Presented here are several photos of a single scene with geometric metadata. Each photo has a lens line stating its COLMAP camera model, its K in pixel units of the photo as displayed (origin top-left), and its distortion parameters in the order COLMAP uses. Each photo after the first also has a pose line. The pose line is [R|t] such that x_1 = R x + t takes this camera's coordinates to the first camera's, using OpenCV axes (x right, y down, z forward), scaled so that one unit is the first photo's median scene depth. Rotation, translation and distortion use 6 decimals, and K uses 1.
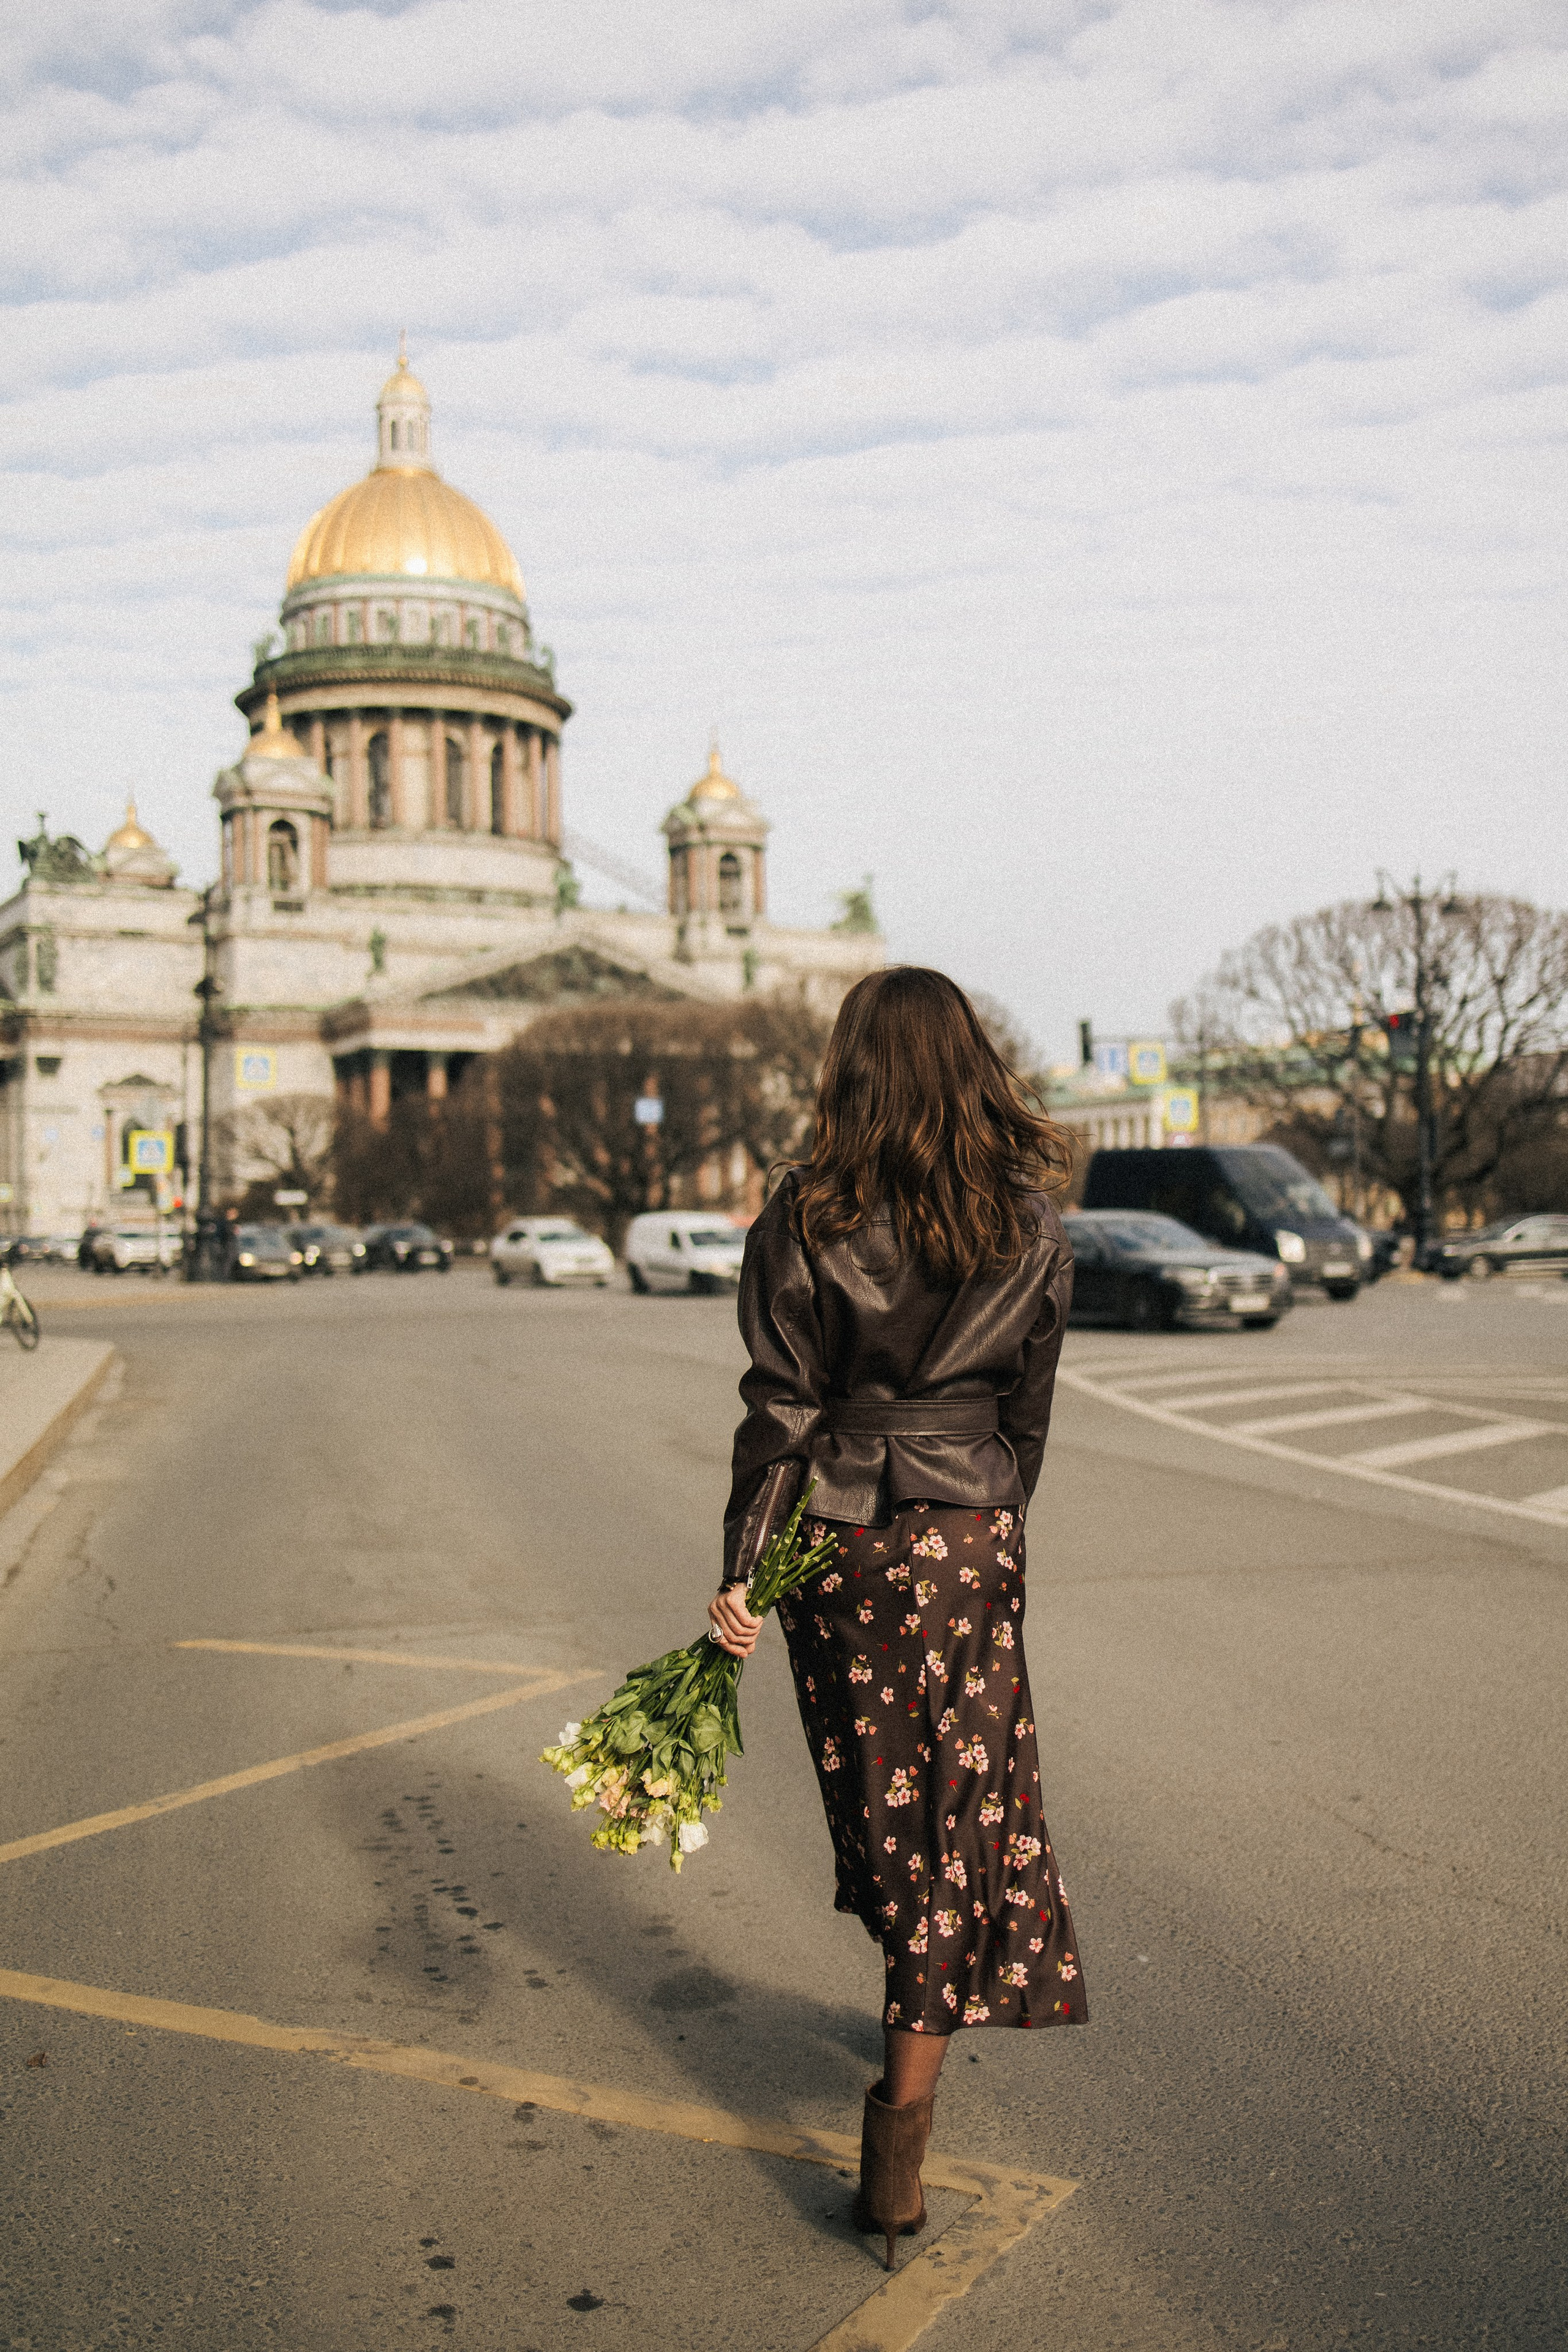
lens RADIAL K [[2634.2, 0, 830.0], [0, 2634.2, 1163.0], [0, 0, 1]] dist [0.016145, 0.025886]
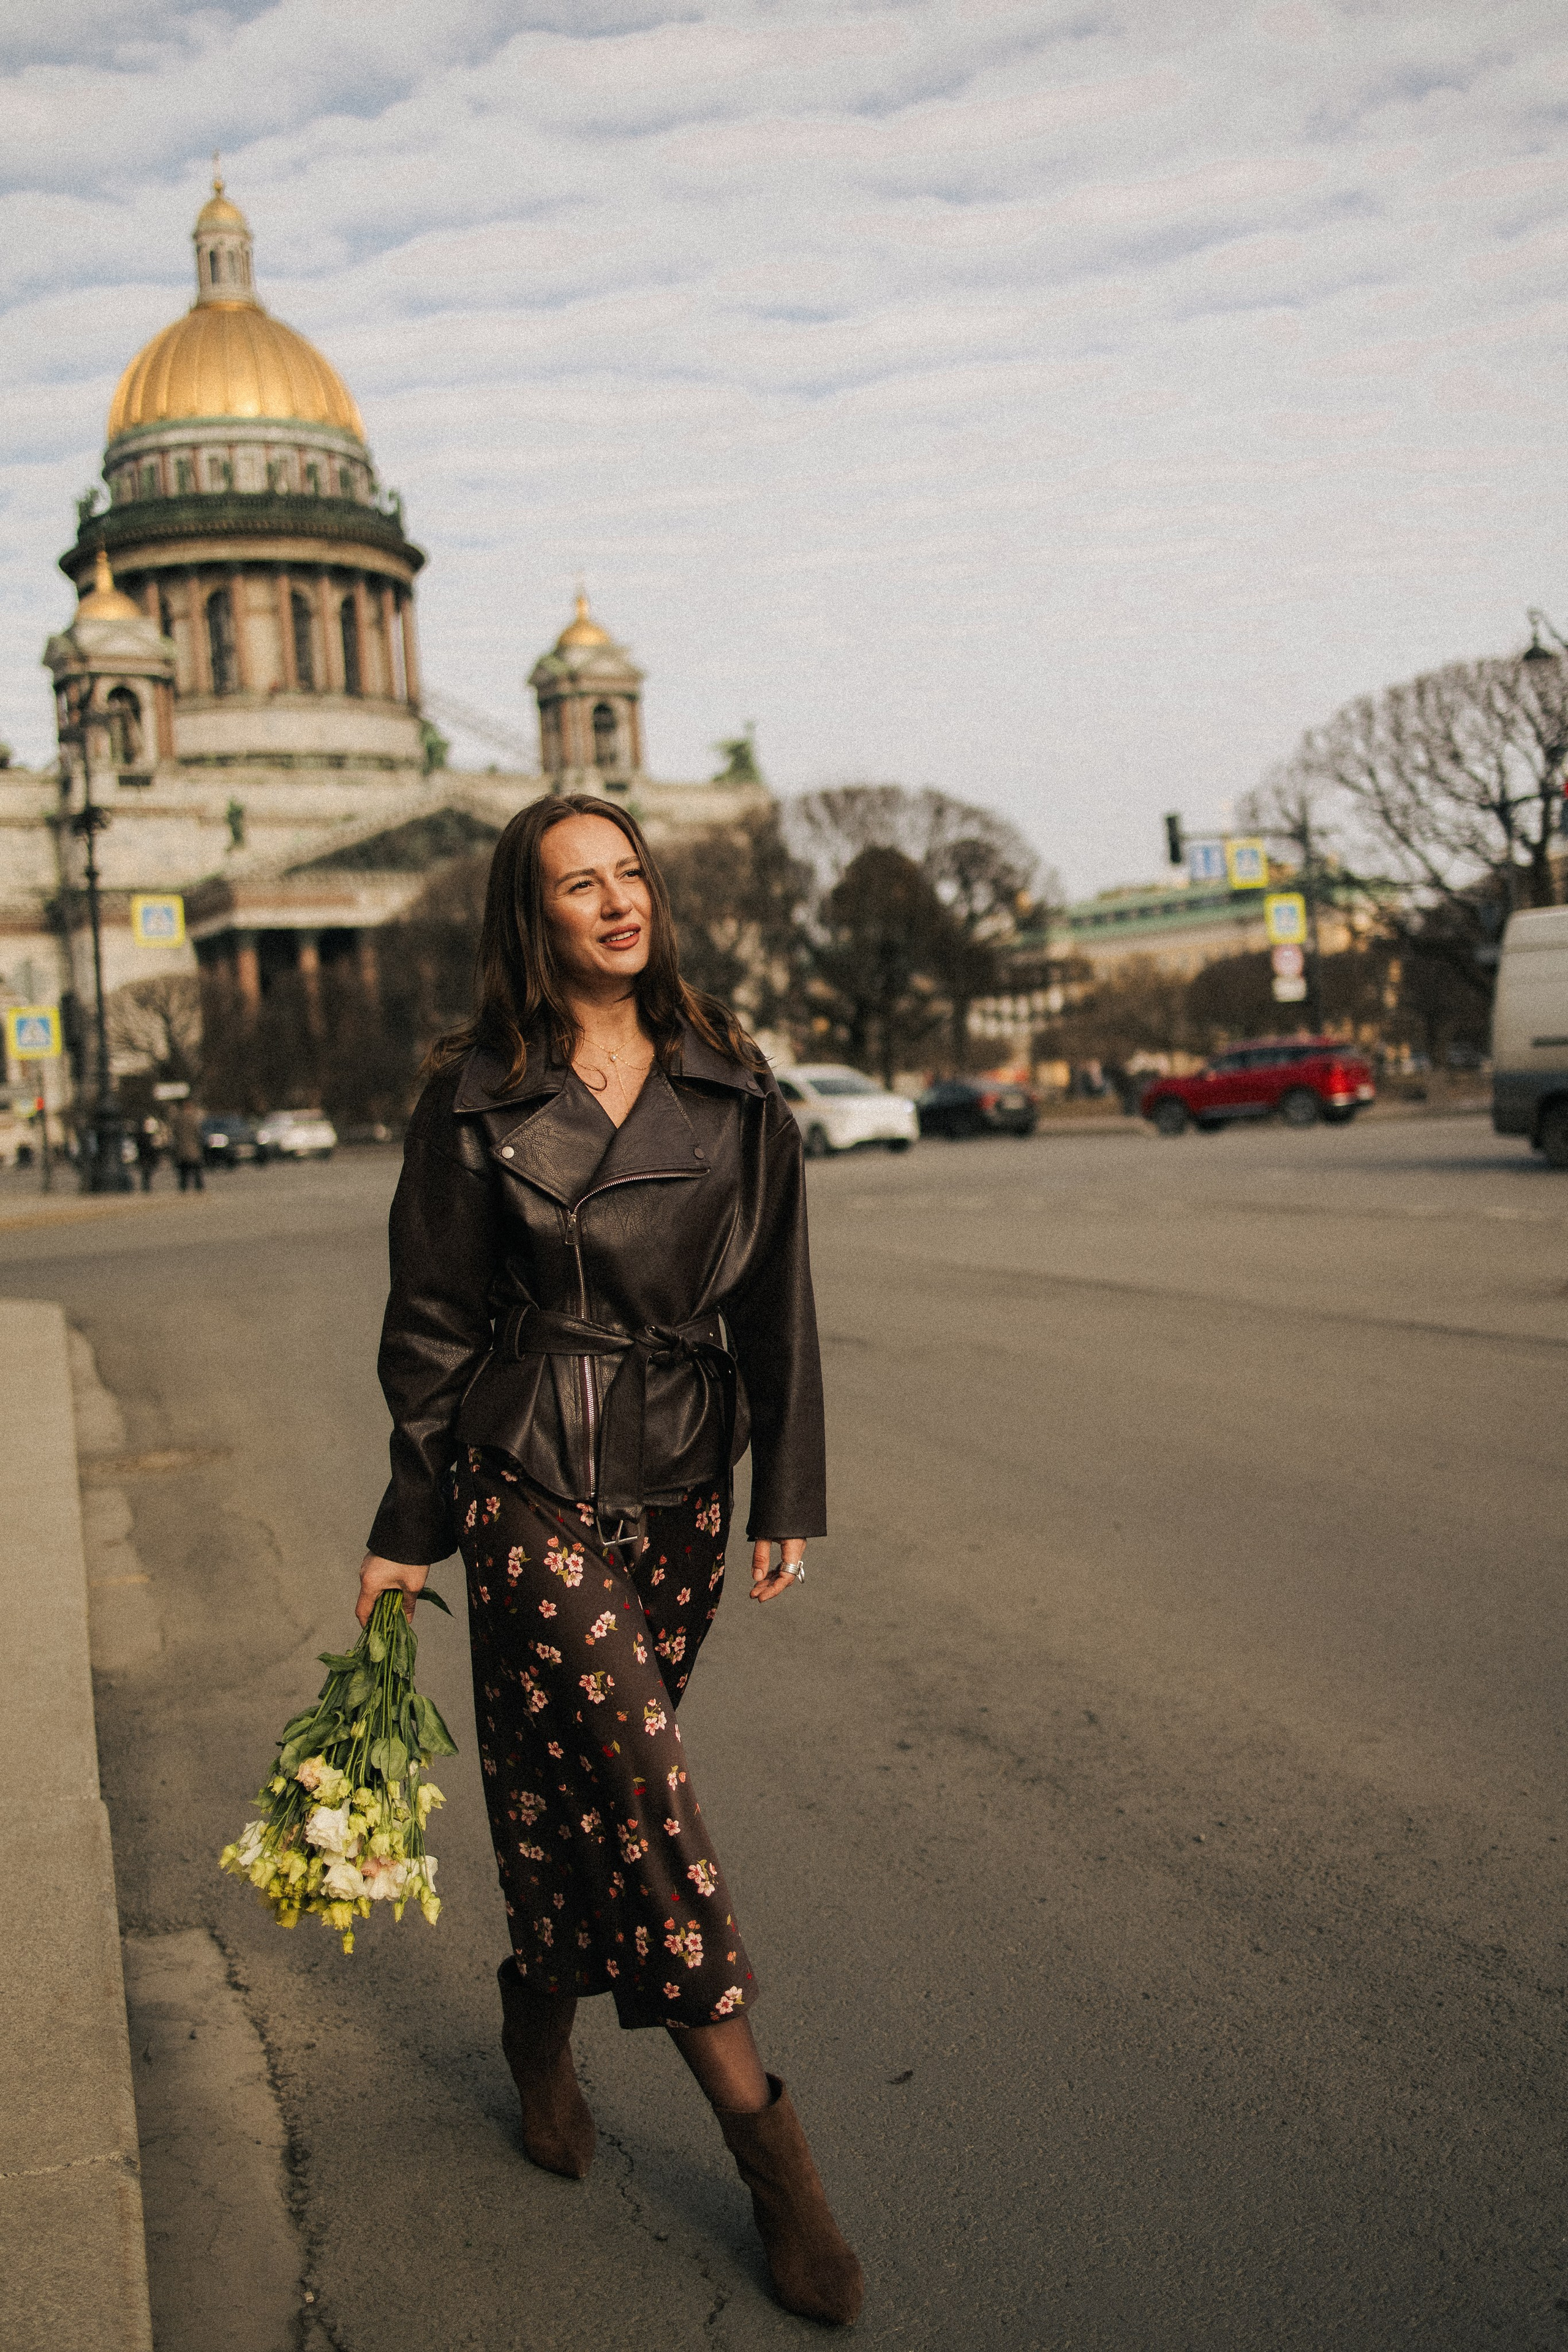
lens RADIAL K [[2420.8, 0, 792.2], [0, 2420.8, 1172.5], [0, 0, 1]] dist [0.001195, -0.003721]
pose [[0.995912, -0.057602, 0.069579, -0.040872], [0.053727, 0.996965, 0.056342, 0.004588], [-0.072613, -0.052374, 0.995984, 0.122765]]
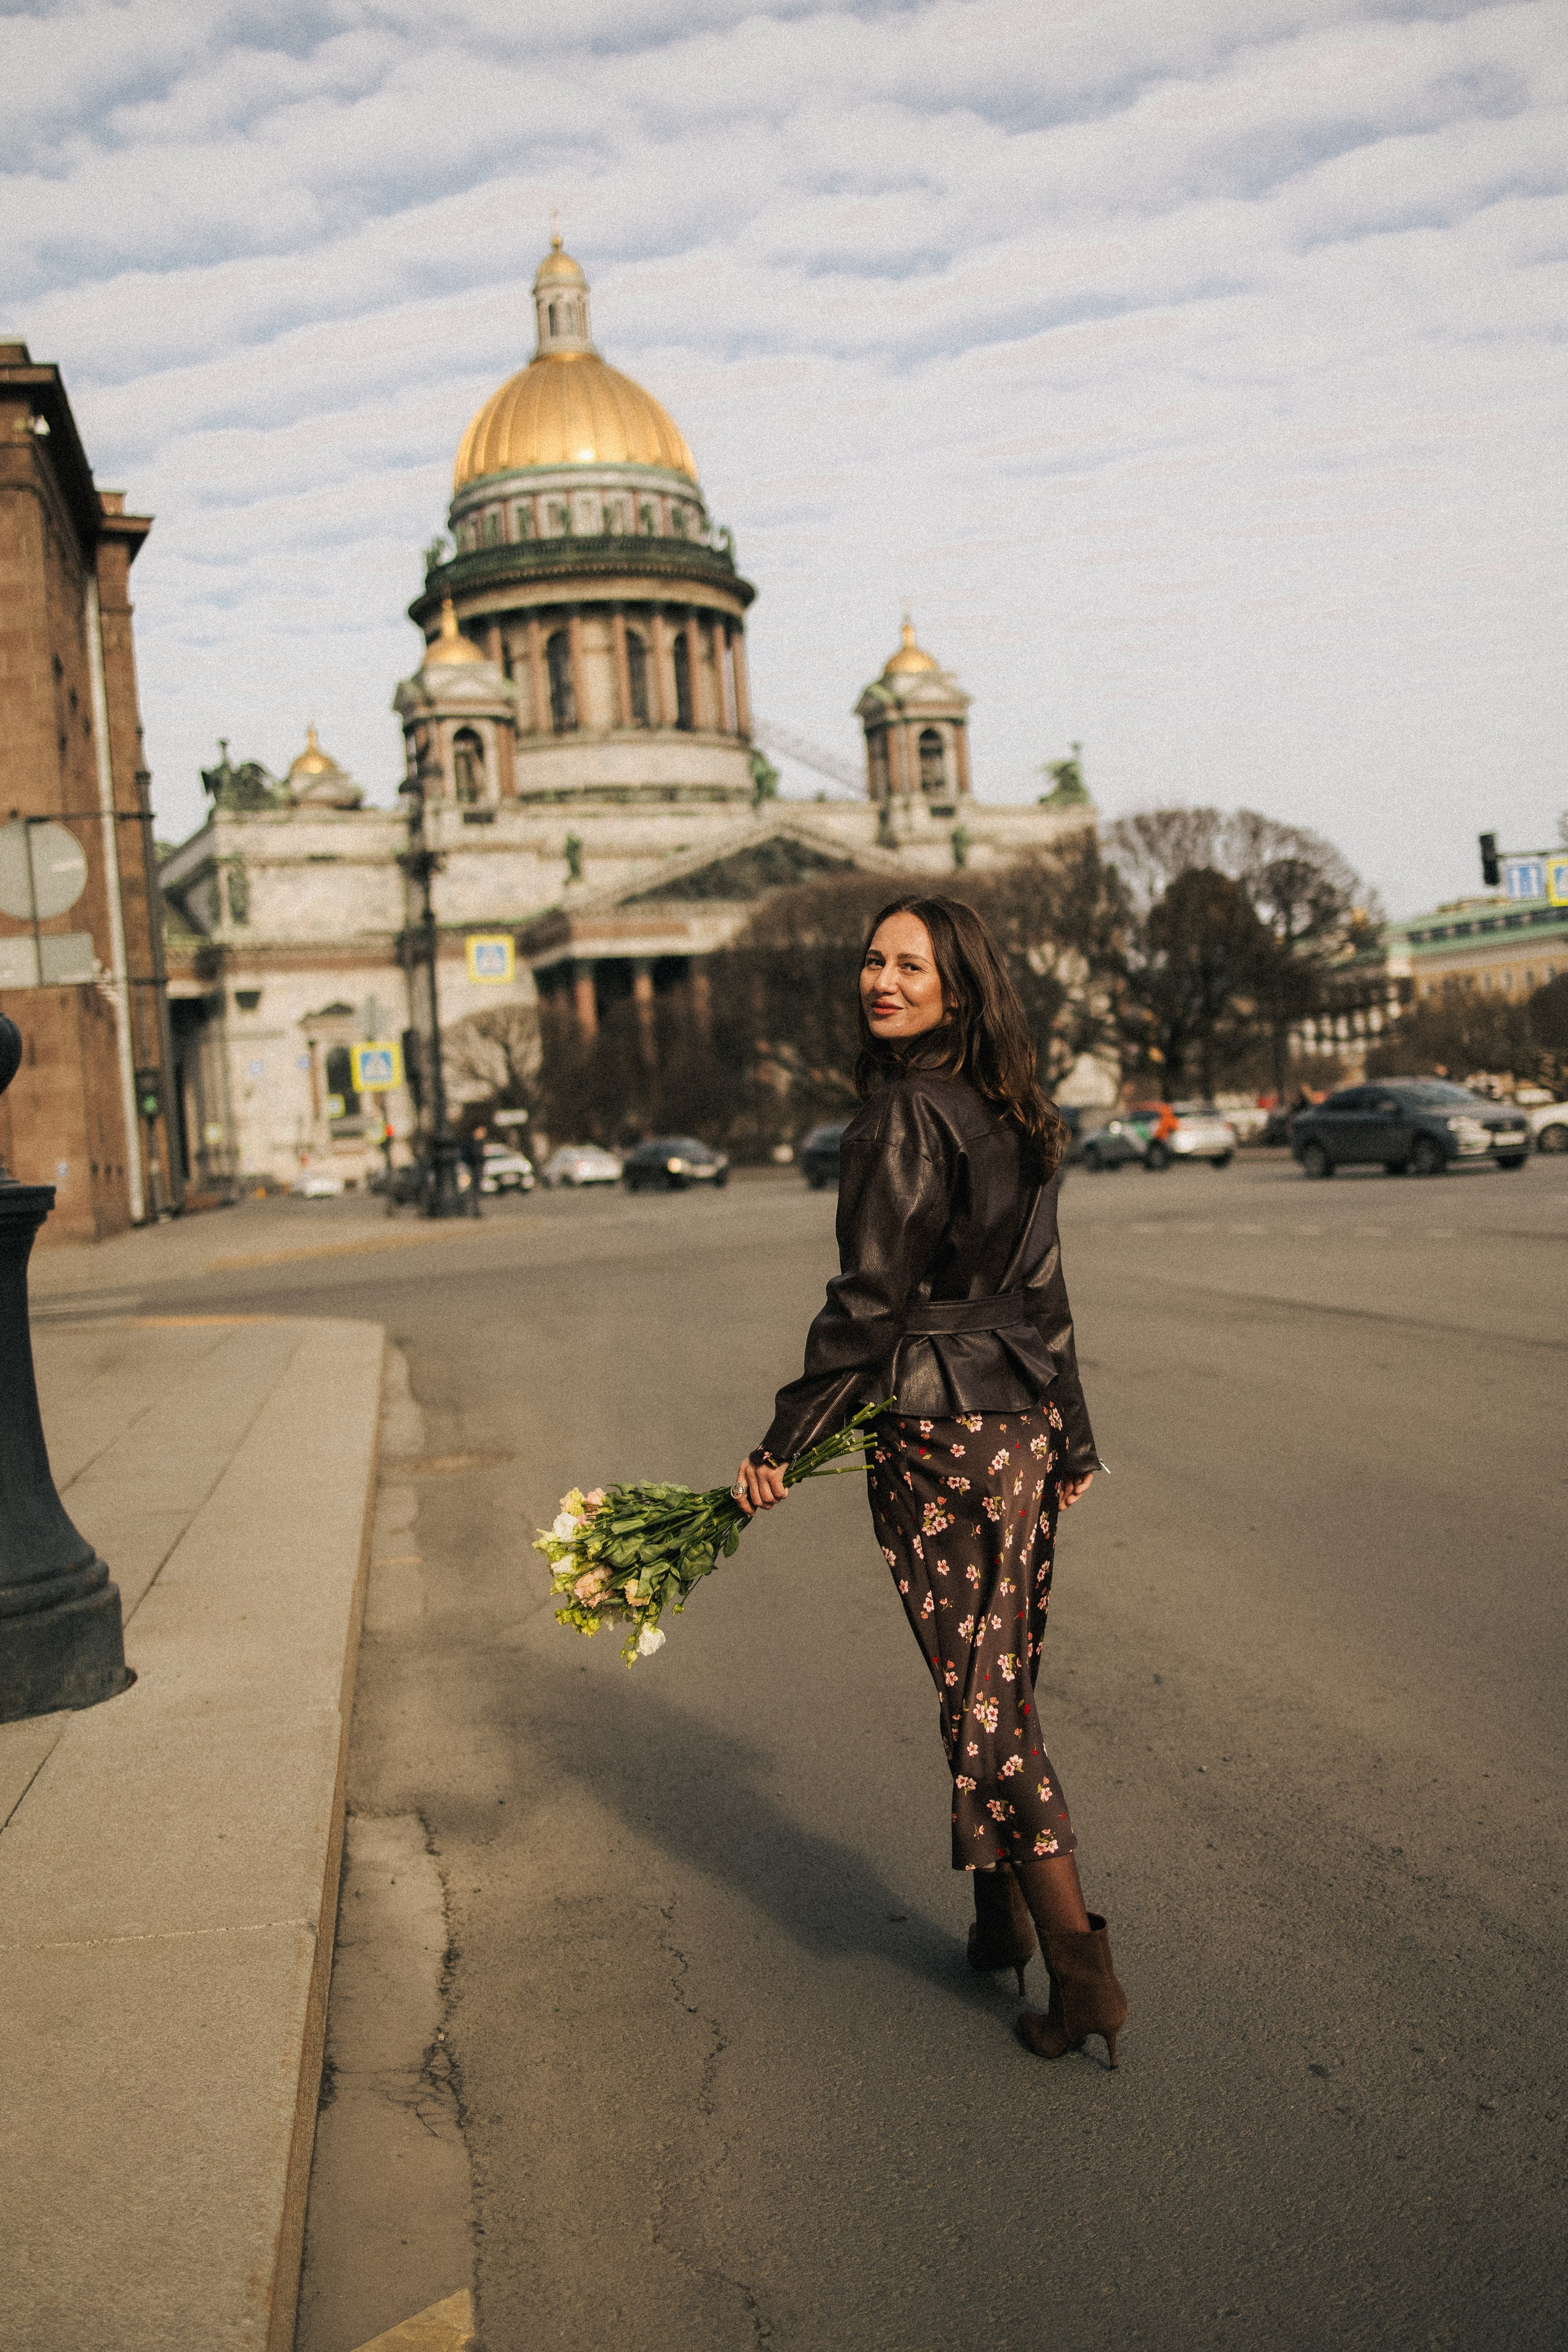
lens RADIAL K [[2448.8, 0, 766.8], [0, 2448.8, 1166.0], [0, 0, 1]] dist [-0.000845, -0.011810]
pose [[0.994776, -0.061147, -0.081736, -0.034121], [0.064322, 0.997251, 0.036795, 0.003276], [0.079261, -0.041861, 0.995975, 0.108009]]
